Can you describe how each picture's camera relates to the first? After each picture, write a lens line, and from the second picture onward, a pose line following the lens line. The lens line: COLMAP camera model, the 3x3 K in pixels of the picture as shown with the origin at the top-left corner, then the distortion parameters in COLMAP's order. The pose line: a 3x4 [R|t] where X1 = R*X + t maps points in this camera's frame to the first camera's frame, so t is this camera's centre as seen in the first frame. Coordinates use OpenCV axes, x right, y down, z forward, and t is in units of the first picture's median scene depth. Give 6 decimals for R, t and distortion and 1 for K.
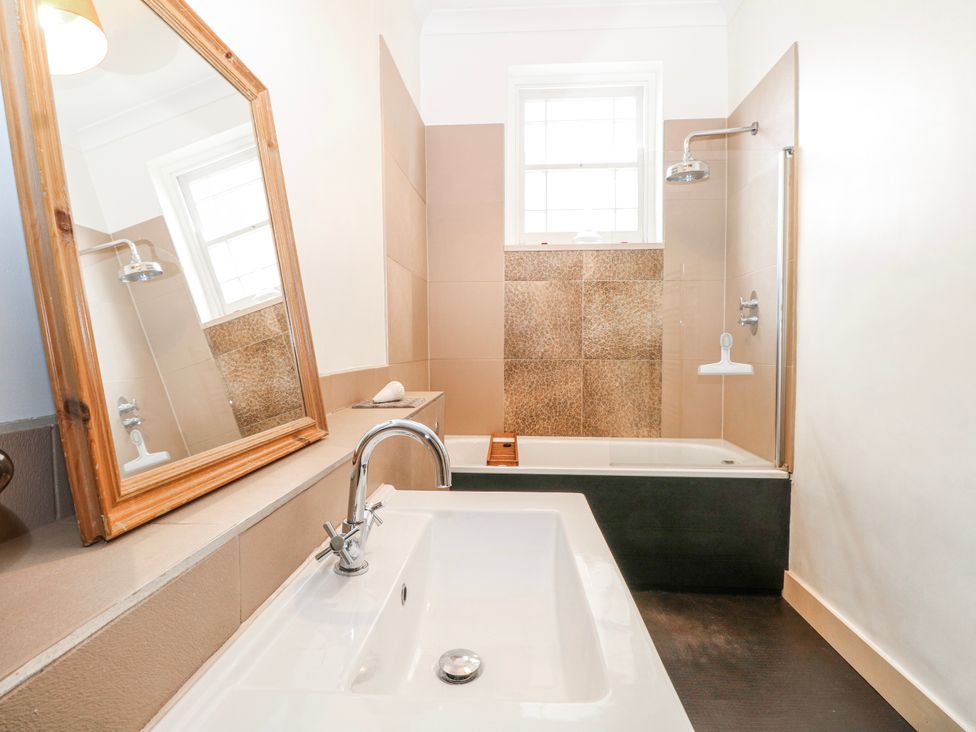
lens RADIAL K [[505.6, 0, 482.9], [0, 505.6, 368.1], [0, 0, 1]] dist [-0.002252, -0.009226]
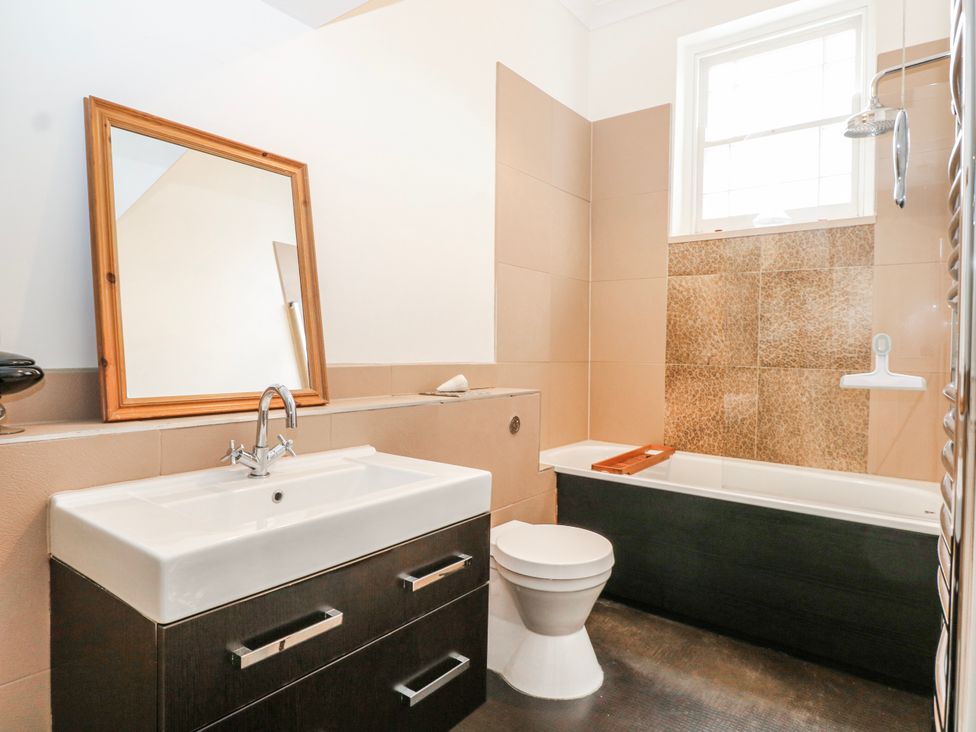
lens RADIAL K [[580.5, 0, 481.7], [0, 580.5, 368.5], [0, 0, 1]] dist [0.000842, -0.006693]
pose [[0.833236, 0.034723, -0.551826, 0.344434], [-0.042894, 0.999078, -0.001902, 0.007160], [0.551251, 0.025255, 0.833957, -0.039657]]
